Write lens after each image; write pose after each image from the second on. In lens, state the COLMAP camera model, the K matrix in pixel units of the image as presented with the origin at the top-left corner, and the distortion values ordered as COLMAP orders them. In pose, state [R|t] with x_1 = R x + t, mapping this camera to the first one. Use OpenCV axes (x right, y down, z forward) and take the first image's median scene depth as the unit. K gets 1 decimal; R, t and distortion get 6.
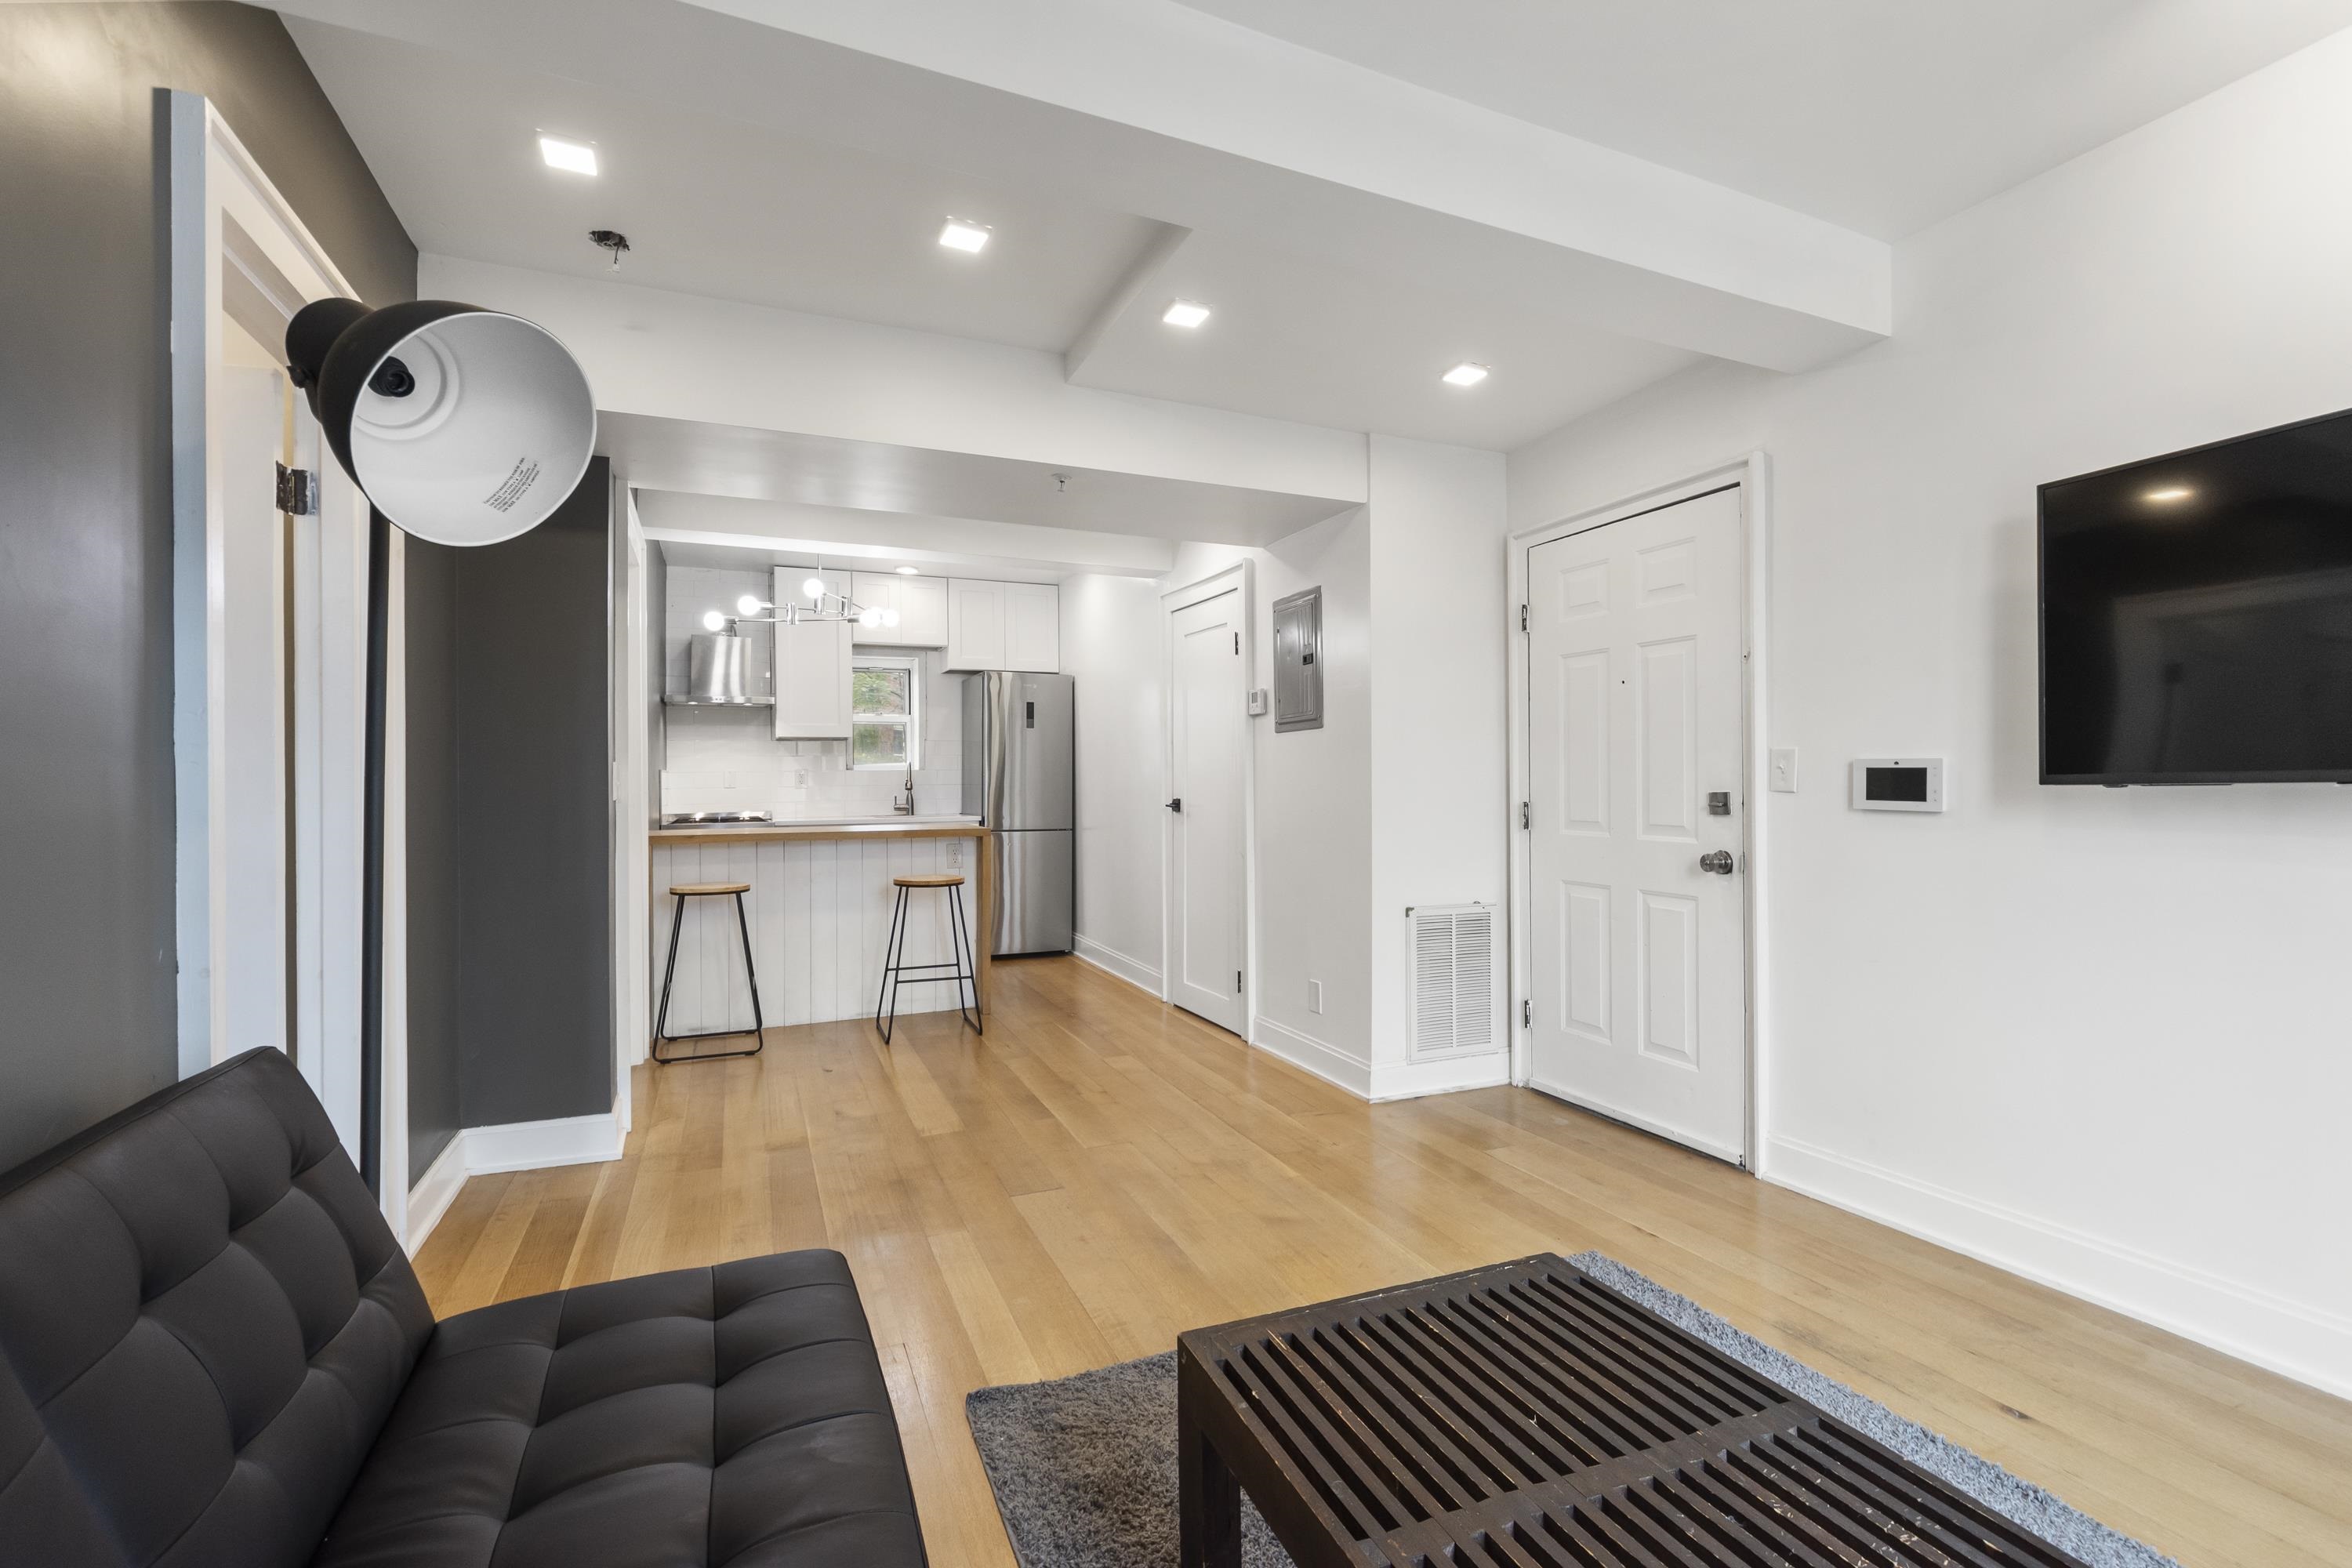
lens RADIAL K [[1047.6, 0, 1194.1], [0, 1047.6, 781.5], [0, 0, 1]] dist [0.000453, -0.000736]
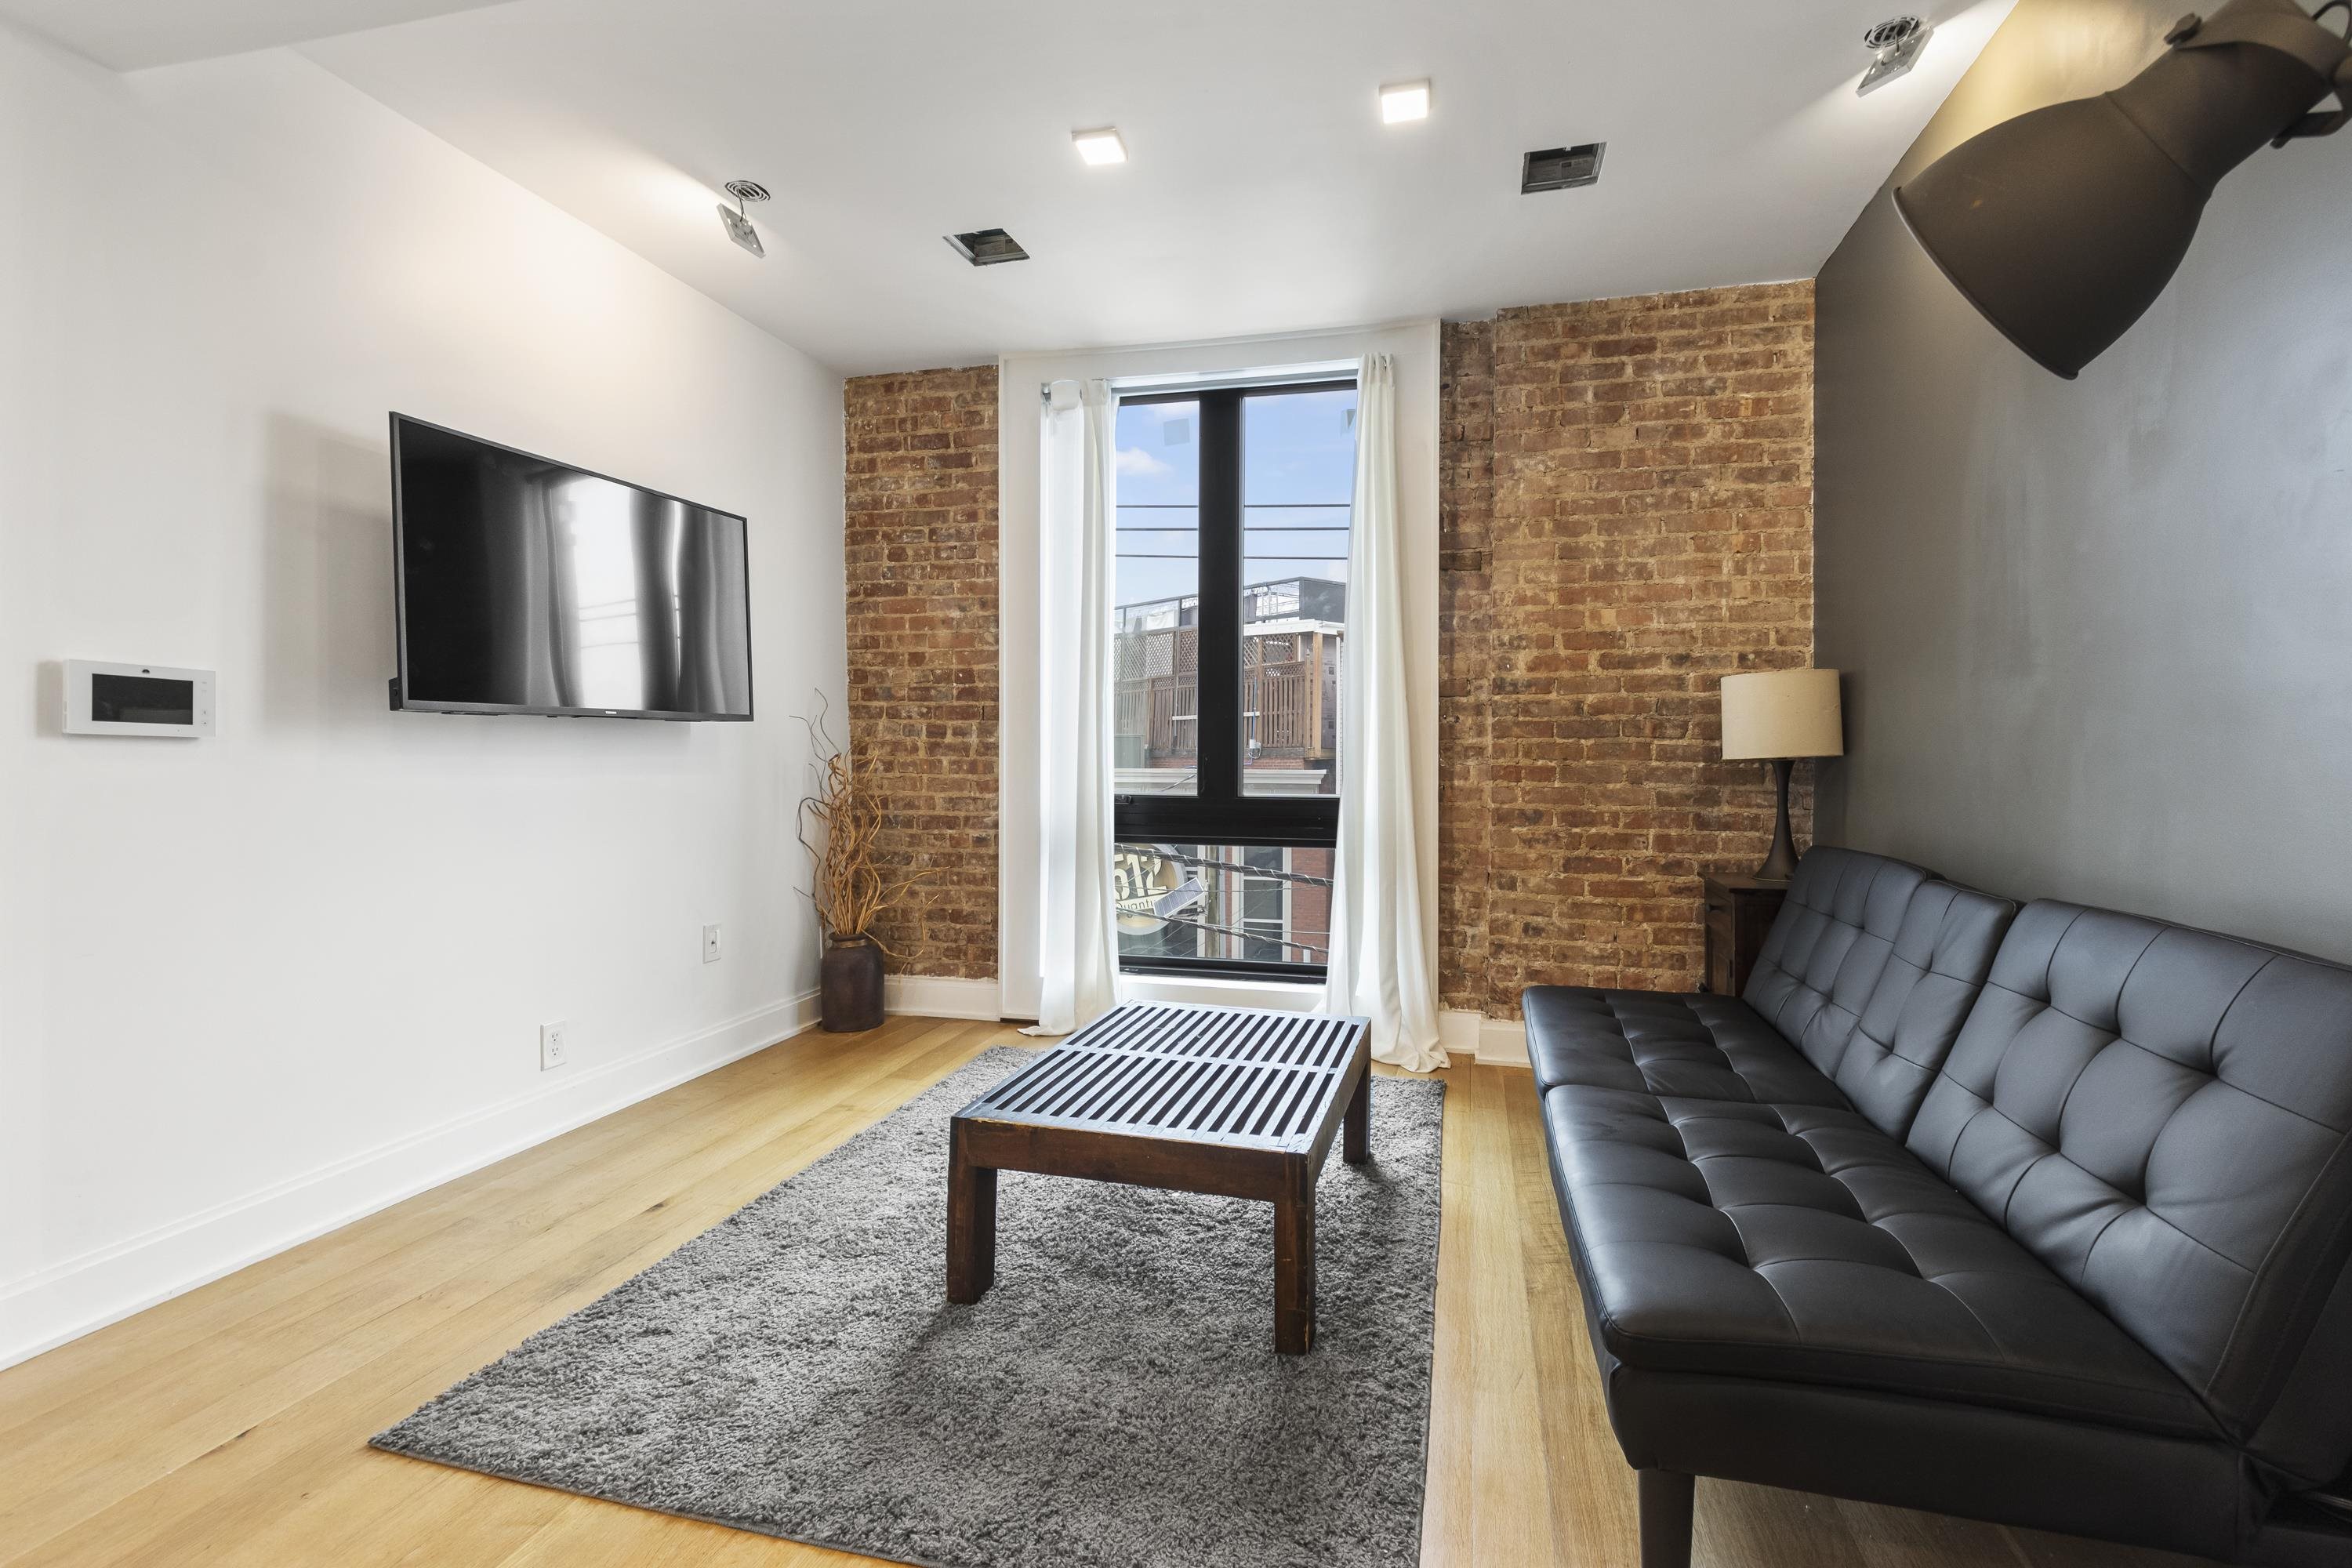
lens RADIAL K [[1047.6, 0, 1200.4], [0, 1047.6, 774.7], [0, 0, 1]] dist [0.000453, -0.000736]
pose [[-0.787660, -0.000498, 0.616110, -0.204991], [0.006974, 0.999928, 0.009724, 0.029976], [-0.616071, 0.011956, -0.787600, 0.637083]]
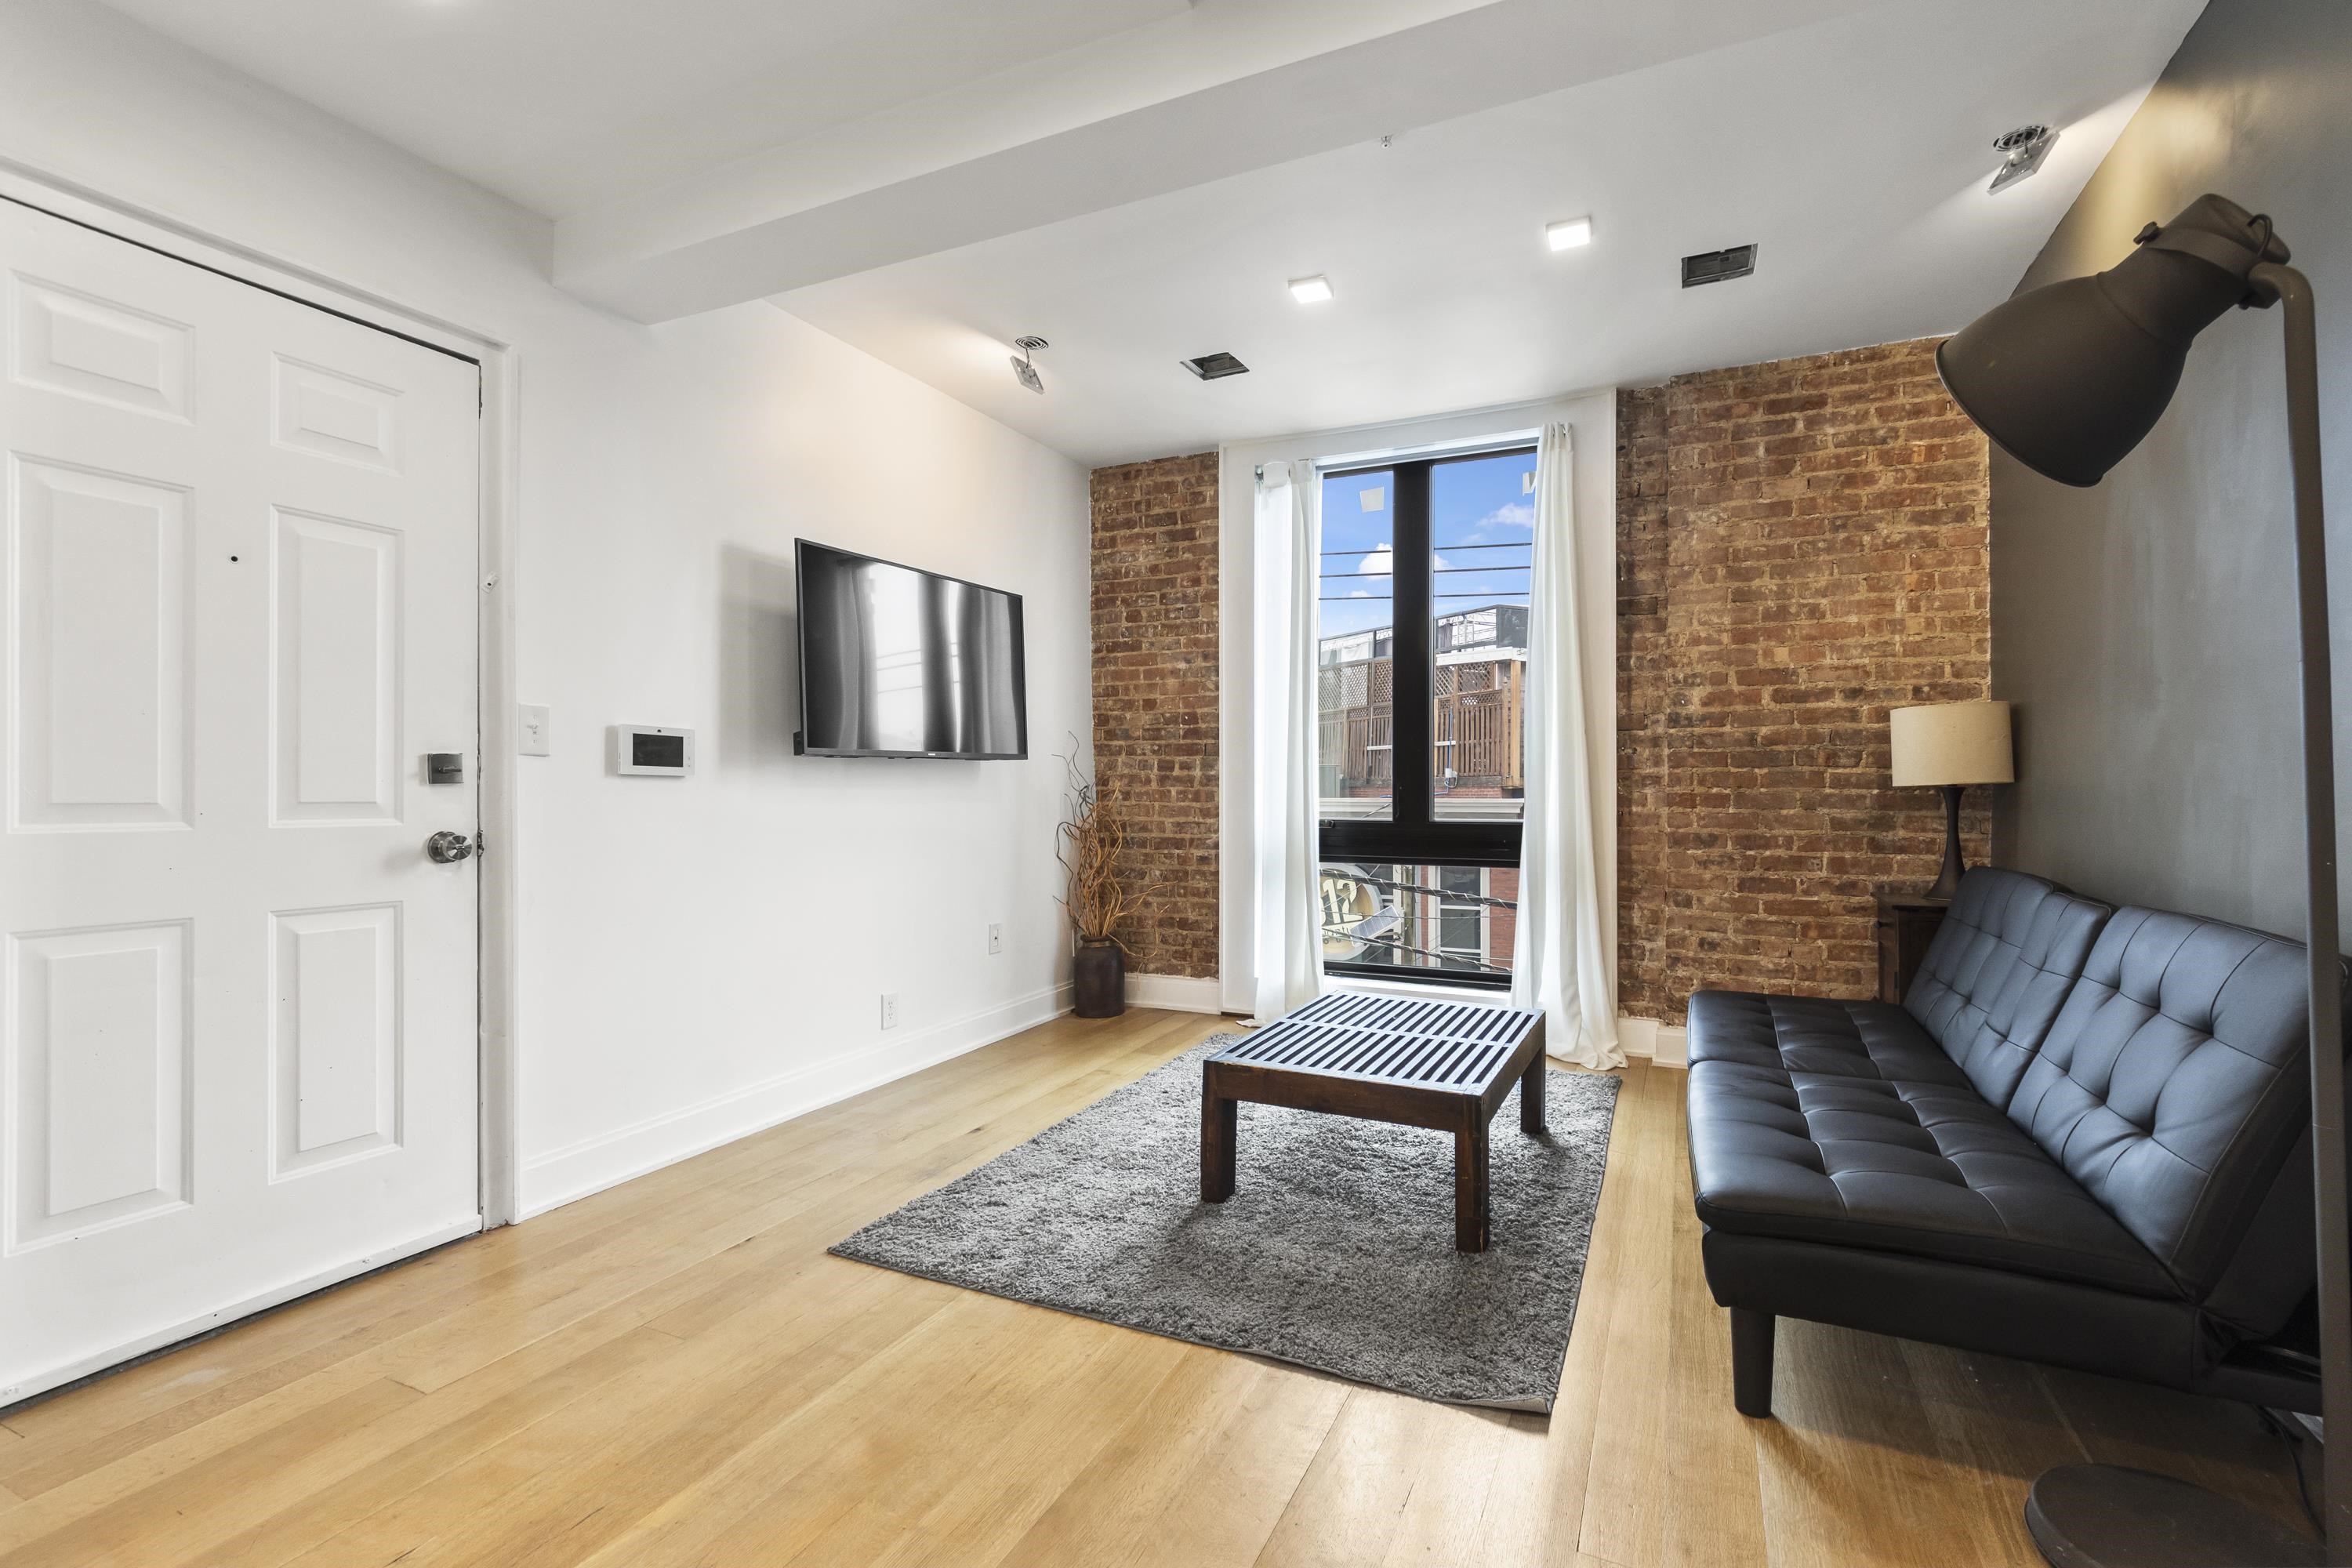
lens RADIAL K [[1047.6, 0, 1197.0], [0, 1047.6, 795.1], [0, 0, 1]] dist [0.000453, -0.000736]
pose [[-0.658761, 0.007599, 0.752314, -0.280289], [0.010070, 0.999948, -0.001282, 0.031072], [-0.752285, 0.006731, -0.658804, 0.732919]]
